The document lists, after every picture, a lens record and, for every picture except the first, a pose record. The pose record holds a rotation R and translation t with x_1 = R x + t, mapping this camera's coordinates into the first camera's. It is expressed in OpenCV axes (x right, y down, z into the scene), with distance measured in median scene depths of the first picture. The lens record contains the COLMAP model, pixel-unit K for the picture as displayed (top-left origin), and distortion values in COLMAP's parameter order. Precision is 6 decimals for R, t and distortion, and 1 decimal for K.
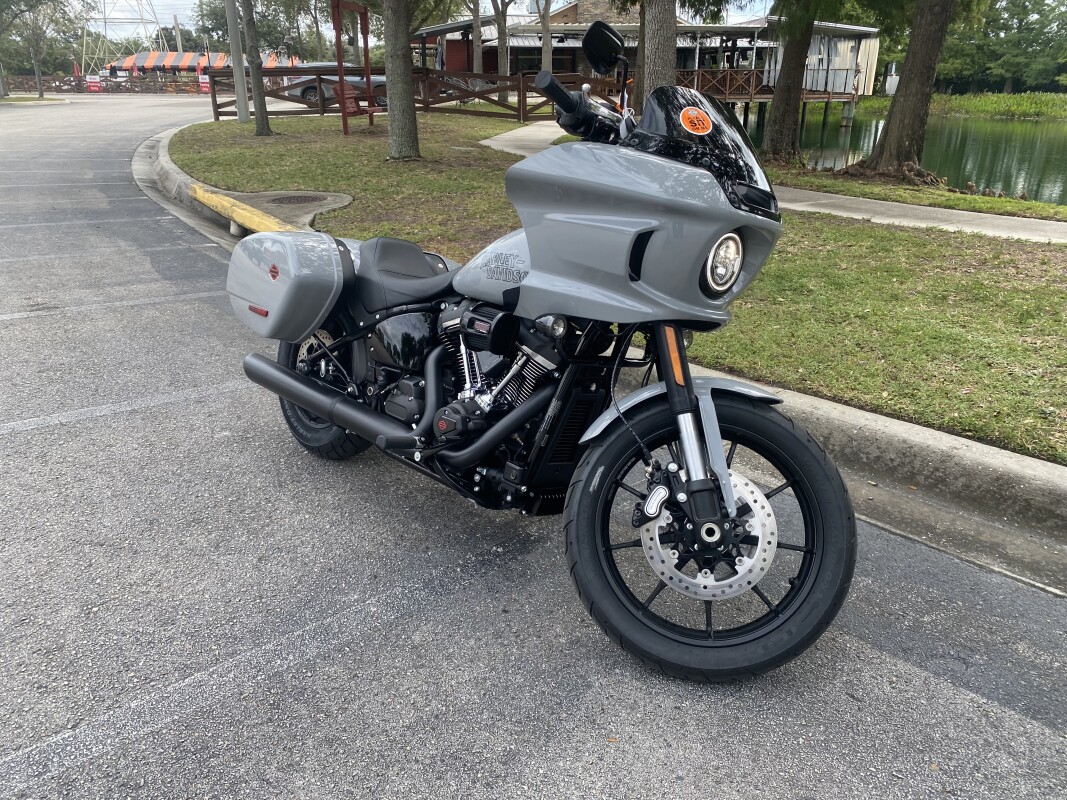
lens RADIAL K [[814.6, 0, 530.5], [0, 814.6, 396.3], [0, 0, 1]] dist [0.021055, -0.017896]
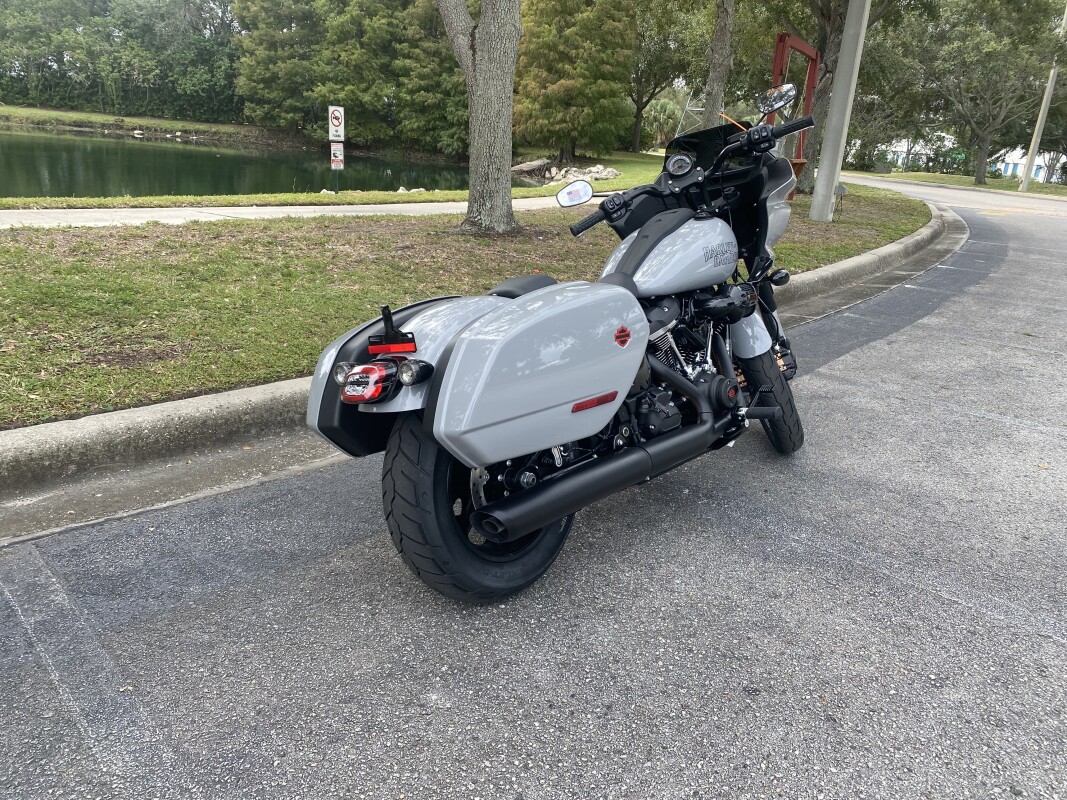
lens RADIAL K [[814.6, 0, 528.9], [0, 814.6, 405.9], [0, 0, 1]] dist [0.021055, -0.017896]
pose [[-0.096672, -0.324199, 0.941036, -0.212446], [0.286133, 0.896502, 0.338250, -0.076863], [-0.953301, 0.301960, 0.006097, 0.226088]]
